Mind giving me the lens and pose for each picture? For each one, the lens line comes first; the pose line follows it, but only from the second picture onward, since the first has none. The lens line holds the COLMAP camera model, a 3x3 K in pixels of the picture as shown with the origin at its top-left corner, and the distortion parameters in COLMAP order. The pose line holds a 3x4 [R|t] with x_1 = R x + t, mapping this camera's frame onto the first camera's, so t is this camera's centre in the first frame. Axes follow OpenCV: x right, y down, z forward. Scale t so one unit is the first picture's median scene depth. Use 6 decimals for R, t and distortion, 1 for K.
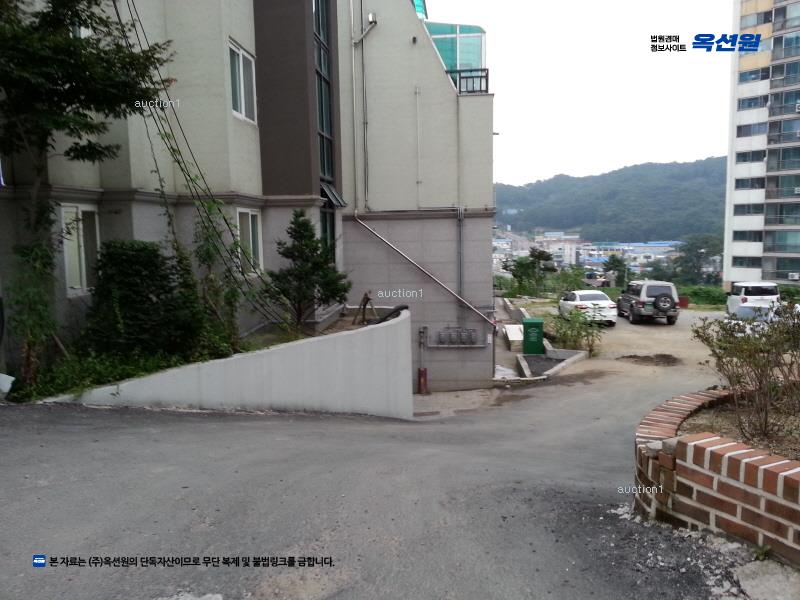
lens RADIAL K [[651.2, 0, 398.1], [0, 651.2, 296.4], [0, 0, 1]] dist [0.084958, -0.131937]
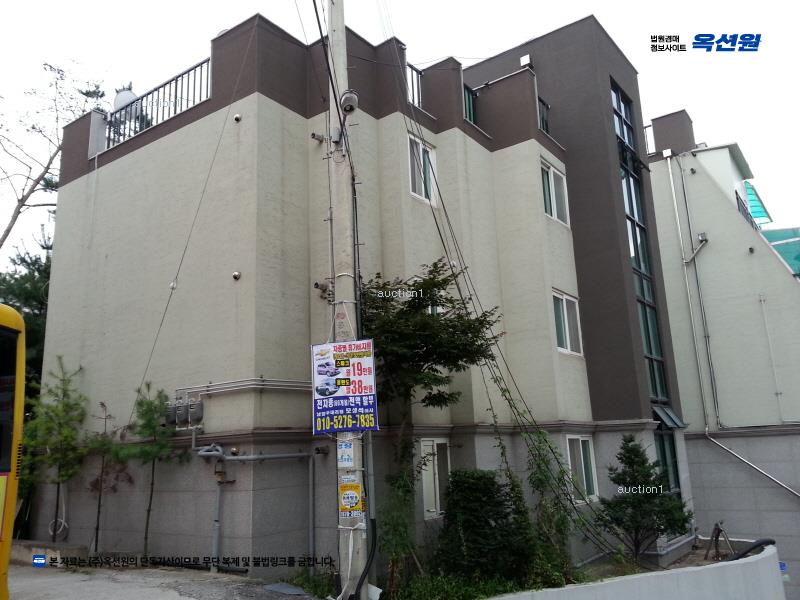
lens RADIAL K [[651.2, 0, 398.1], [0, 651.2, 296.4], [0, 0, 1]] dist [0.084958, -0.131937]
pose [[0.863571, -0.132349, -0.486547, 0.083685], [-0.028278, 0.950707, -0.308799, -0.013760], [0.503433, 0.280429, 0.817260, -0.099501]]
